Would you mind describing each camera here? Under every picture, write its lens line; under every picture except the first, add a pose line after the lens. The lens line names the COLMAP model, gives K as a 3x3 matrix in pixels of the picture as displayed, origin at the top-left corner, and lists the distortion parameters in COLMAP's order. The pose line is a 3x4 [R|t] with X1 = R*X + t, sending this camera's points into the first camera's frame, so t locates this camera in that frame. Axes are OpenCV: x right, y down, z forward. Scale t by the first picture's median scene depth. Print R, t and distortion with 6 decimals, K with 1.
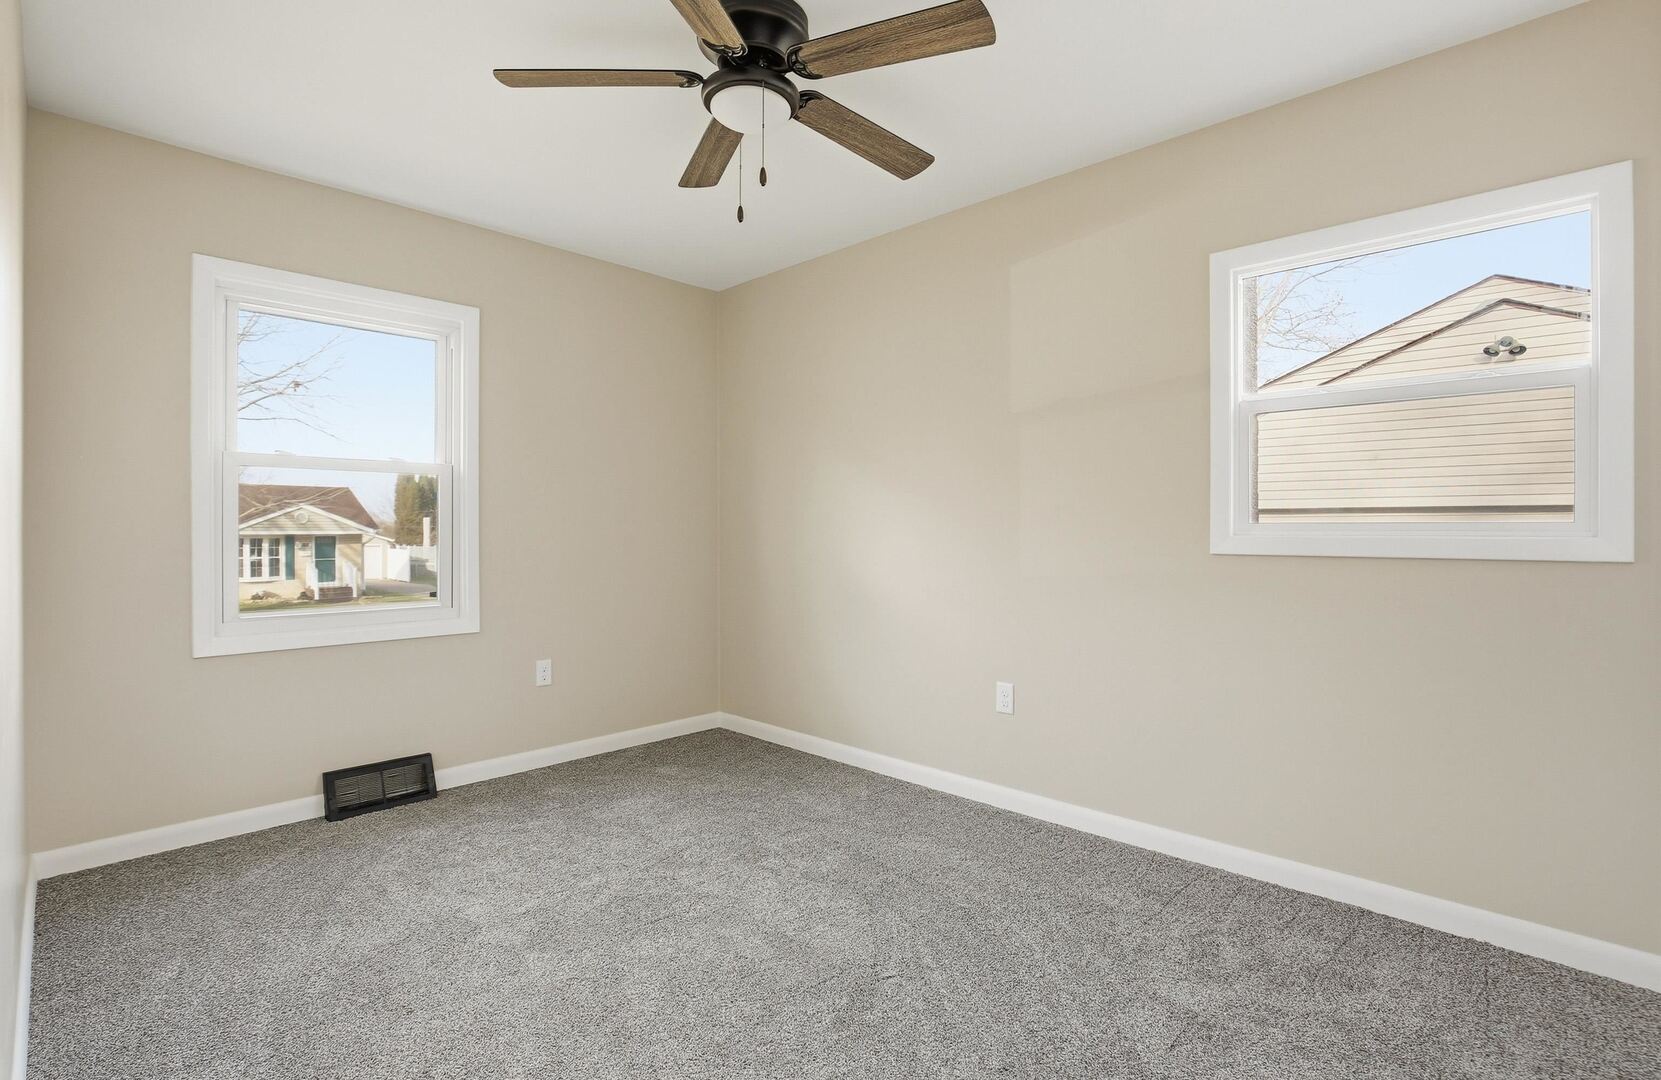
lens RADIAL K [[752.9, 0, 830.5], [0, 752.9, 540.0], [0, 0, 1]] dist [-0.000278, -0.000097]
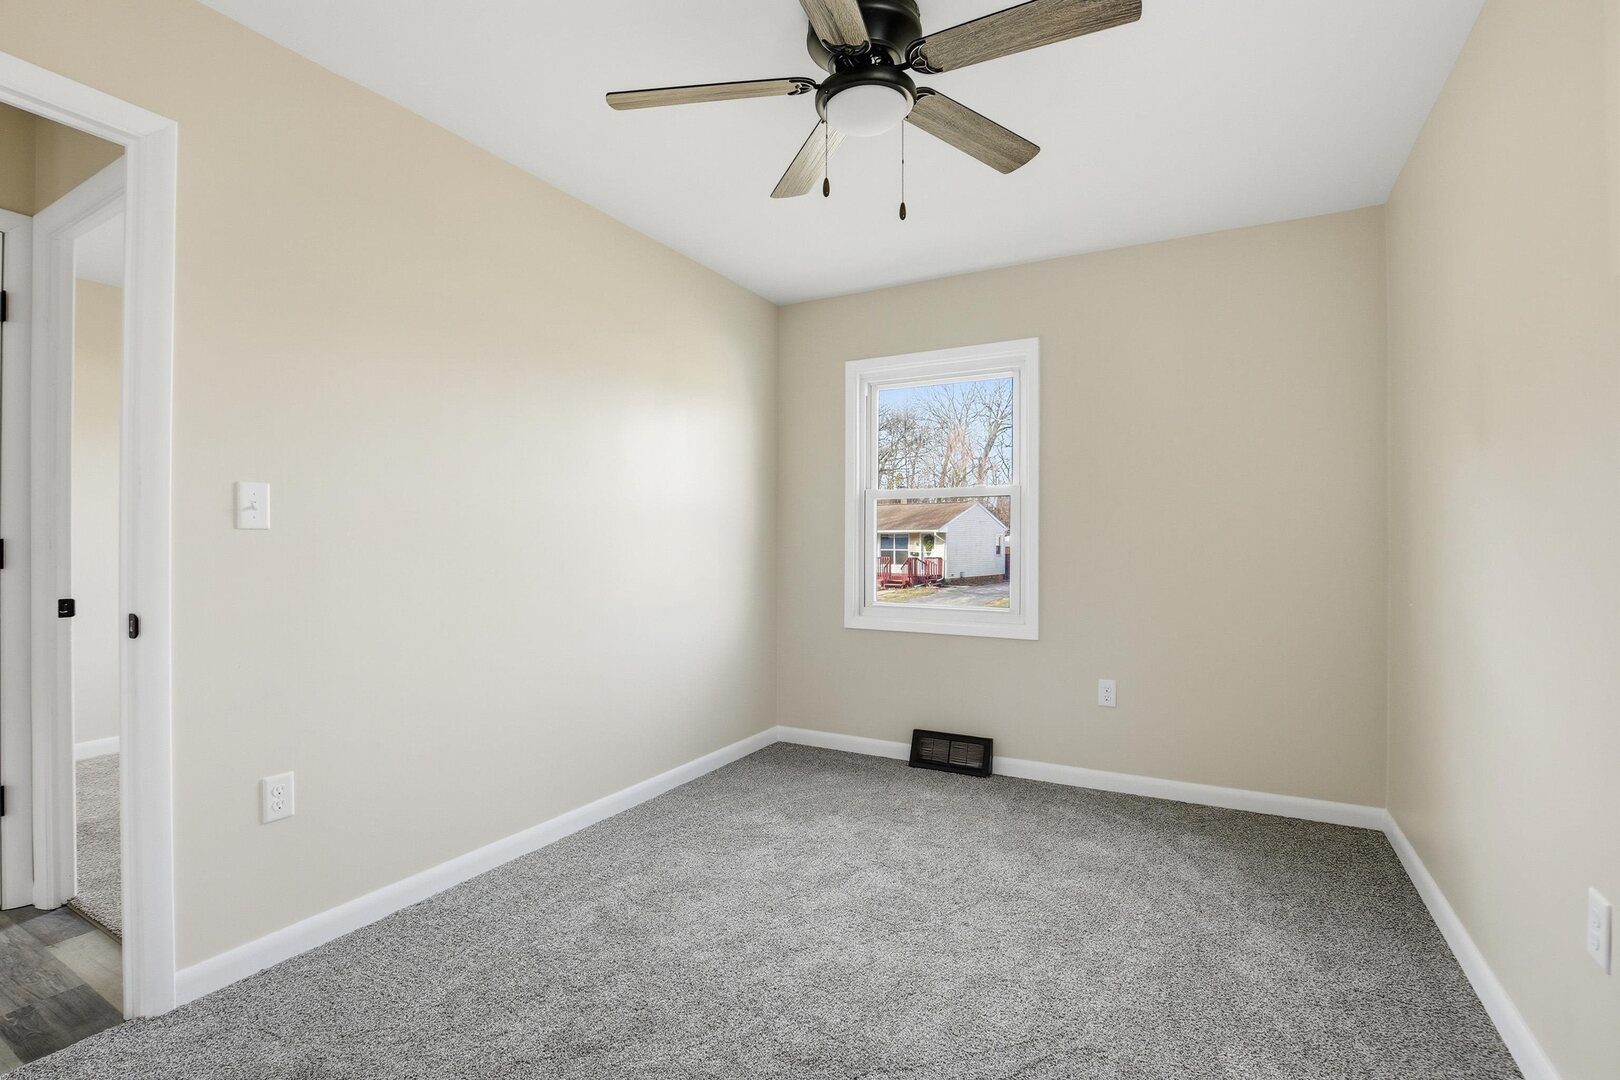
lens RADIAL K [[767.0, 0, 810.0], [0, 767.0, 540.0], [0, 0, 1]] dist [-0.021759, -0.000041]
pose [[0.281372, 0.000619, -0.959599, 0.532368], [-0.015550, 0.999871, -0.003915, -0.010667], [0.959473, 0.016023, 0.281345, 0.427056]]
